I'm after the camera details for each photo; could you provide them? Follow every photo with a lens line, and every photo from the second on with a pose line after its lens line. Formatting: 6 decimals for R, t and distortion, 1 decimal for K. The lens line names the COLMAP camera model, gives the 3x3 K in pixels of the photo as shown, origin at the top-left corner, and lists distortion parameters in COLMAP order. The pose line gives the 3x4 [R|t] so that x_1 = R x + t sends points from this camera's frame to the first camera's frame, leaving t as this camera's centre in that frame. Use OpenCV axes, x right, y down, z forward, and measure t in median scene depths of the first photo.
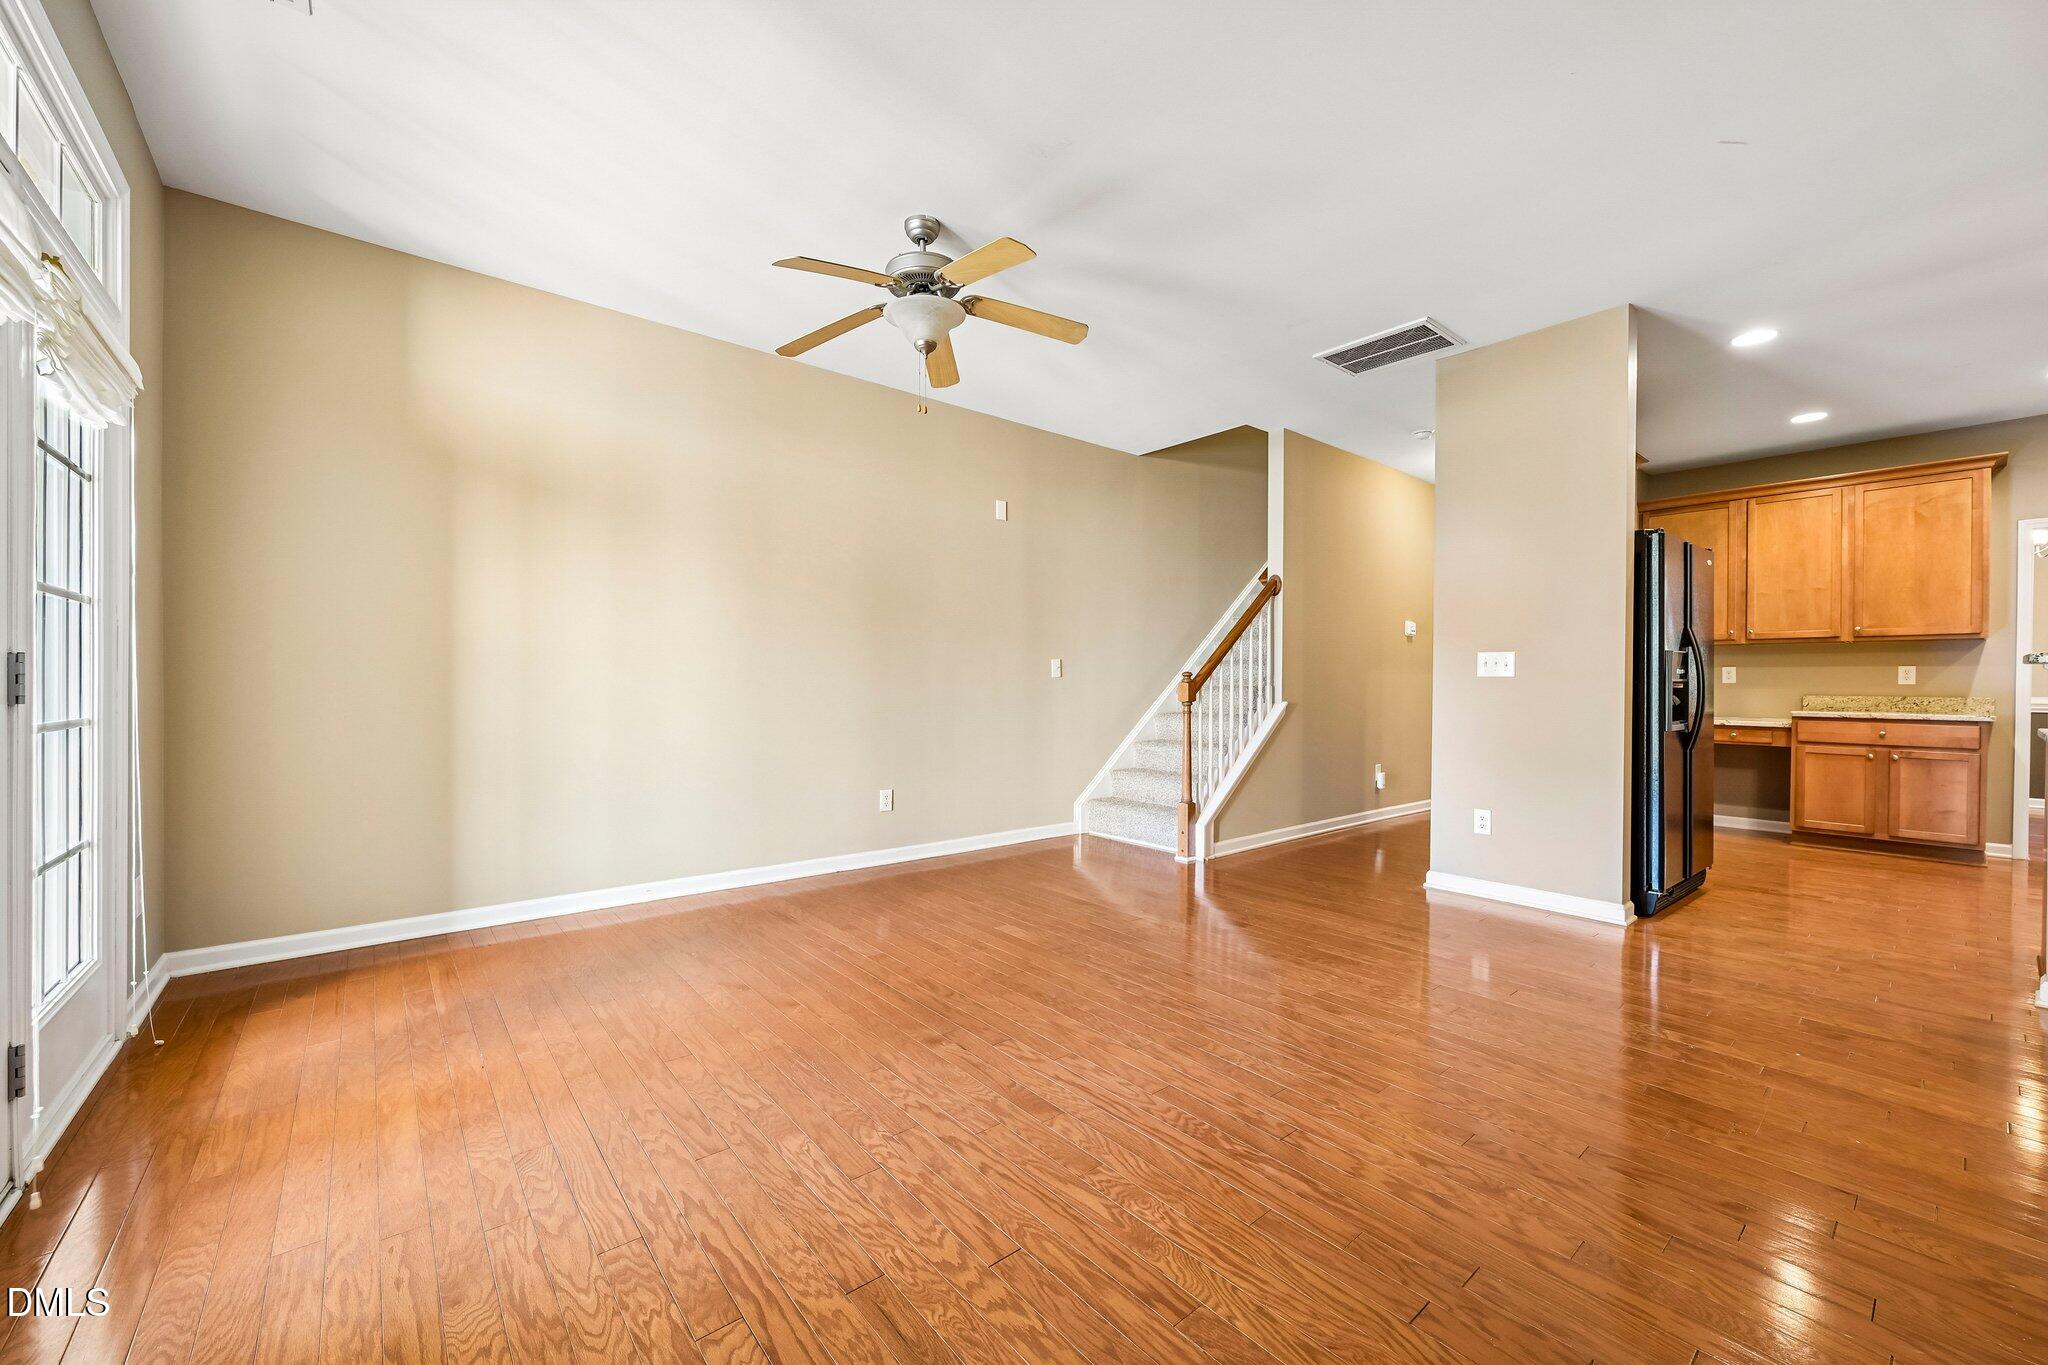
lens RADIAL K [[796.5, 0, 1022.4], [0, 796.5, 687.6], [0, 0, 1]] dist [-0.000937, 0.000393]
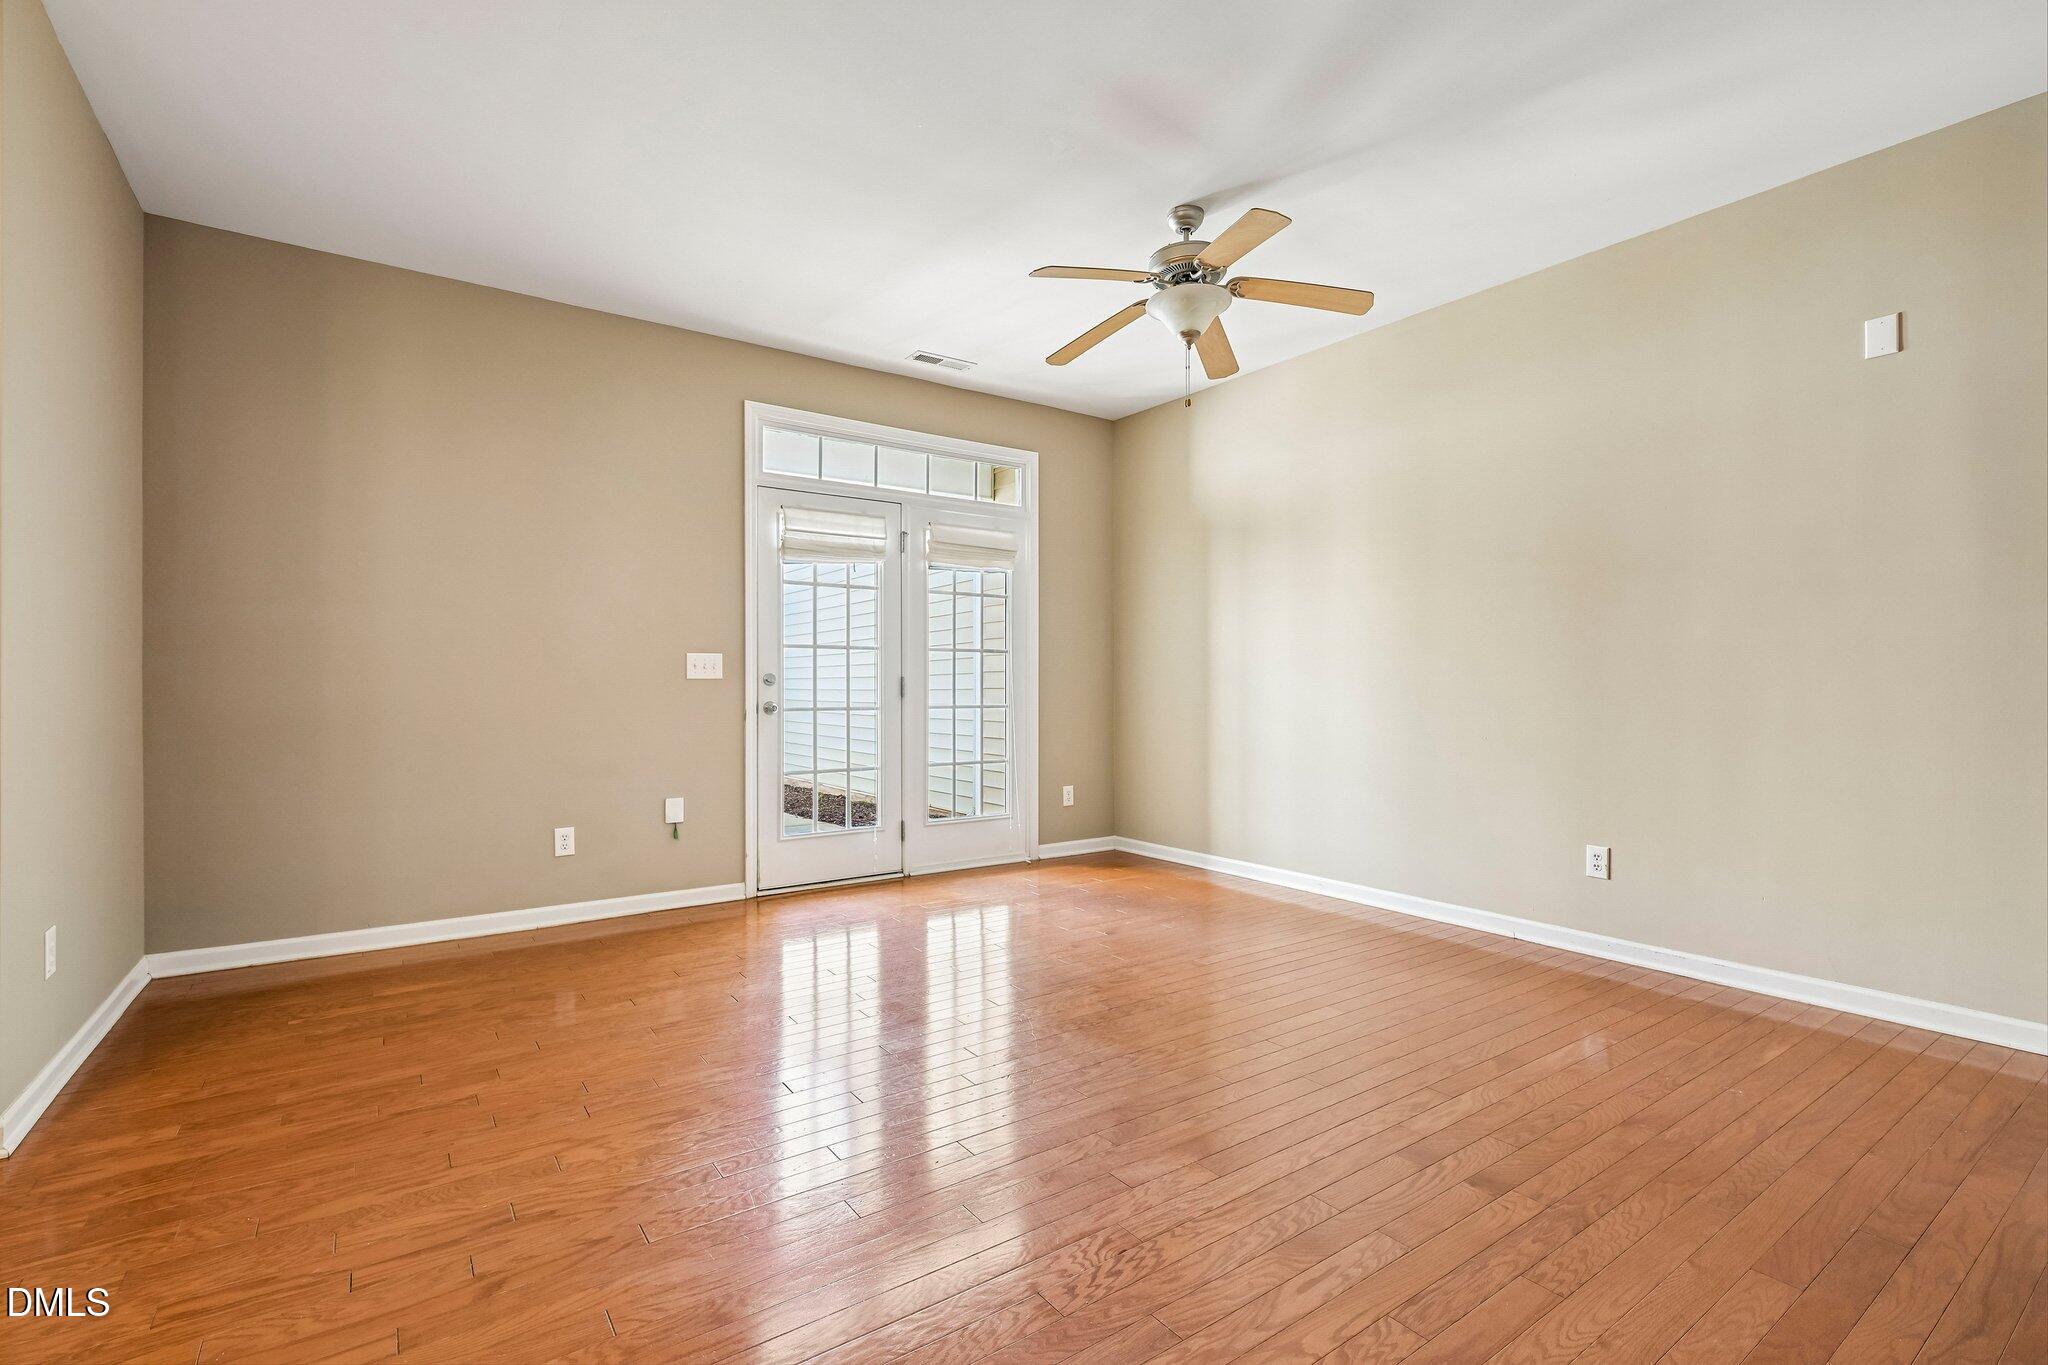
lens RADIAL K [[922.7, 0, 1024.0], [0, 922.7, 682.5], [0, 0, 1]] dist [0.000787, -0.000074]
pose [[-0.080540, -0.008413, -0.996716, 0.601134], [-0.005052, 0.999955, -0.008033, -0.001433], [0.996739, 0.004389, -0.080579, 0.535742]]
